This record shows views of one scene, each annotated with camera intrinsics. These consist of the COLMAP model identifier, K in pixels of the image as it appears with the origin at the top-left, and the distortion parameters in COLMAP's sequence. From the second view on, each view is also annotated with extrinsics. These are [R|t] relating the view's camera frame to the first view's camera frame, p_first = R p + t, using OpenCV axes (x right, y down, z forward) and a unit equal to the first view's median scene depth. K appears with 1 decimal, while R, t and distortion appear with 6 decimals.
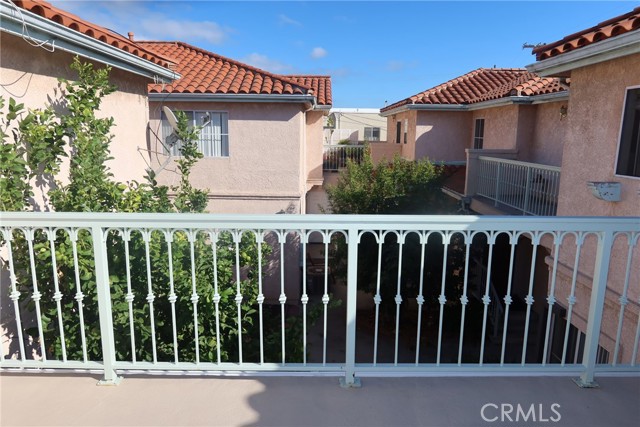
lens RADIAL K [[421.6, 0, 321.4], [0, 421.6, 223.2], [0, 0, 1]] dist [-0.001335, 0.000885]
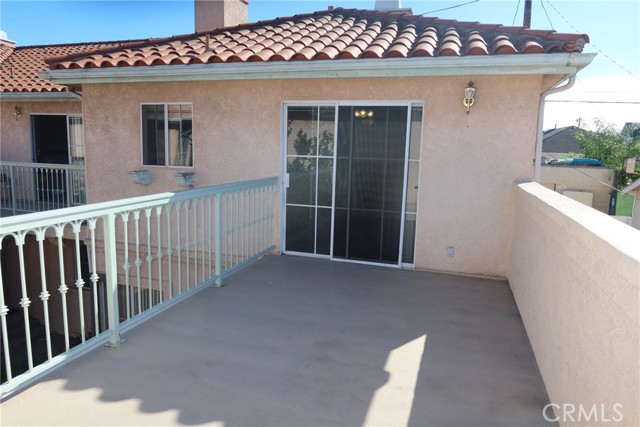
lens RADIAL K [[440.6, 0, 320.0], [0, 440.6, 213.5], [0, 0, 1]] dist [-0.028791, 0.004530]
pose [[0.321265, -0.153805, 0.934416, -0.435091], [0.174939, 0.979379, 0.101060, -0.003362], [-0.930691, 0.130999, 0.341547, -0.007800]]
